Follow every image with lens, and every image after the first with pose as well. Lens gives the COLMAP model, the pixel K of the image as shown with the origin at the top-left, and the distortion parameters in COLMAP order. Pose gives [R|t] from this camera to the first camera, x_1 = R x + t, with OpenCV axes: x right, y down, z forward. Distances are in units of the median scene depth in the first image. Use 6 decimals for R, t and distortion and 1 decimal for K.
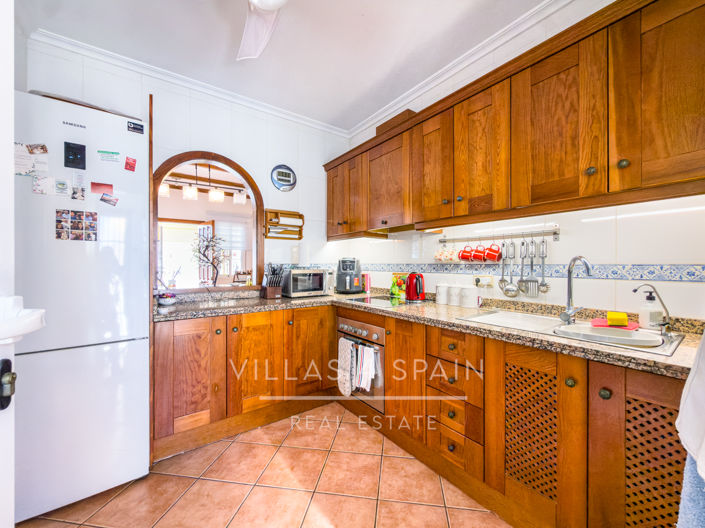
lens RADIAL K [[287.2, 0, 355.7], [0, 287.2, 264.1], [0, 0, 1]] dist [-0.000267, -0.000160]
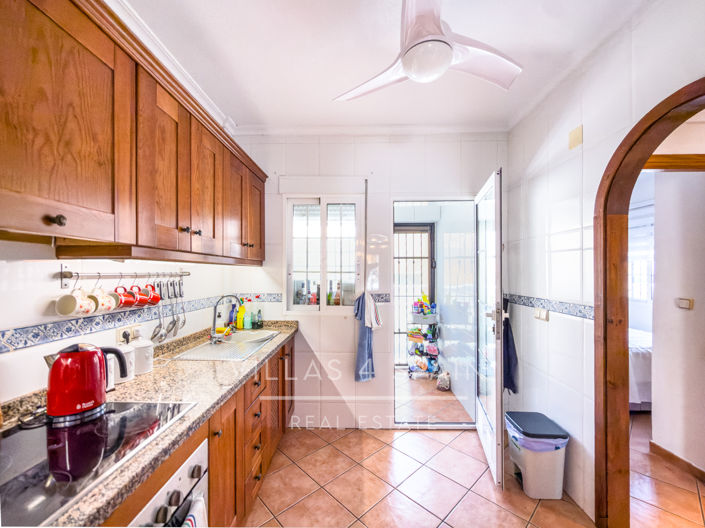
lens RADIAL K [[287.2, 0, 355.7], [0, 287.2, 264.1], [0, 0, 1]] dist [-0.000267, -0.000160]
pose [[-0.793033, 0.019932, 0.608853, -0.448921], [0.001738, 0.999535, -0.030458, -0.092909], [-0.609177, -0.023096, -0.792698, 1.206621]]
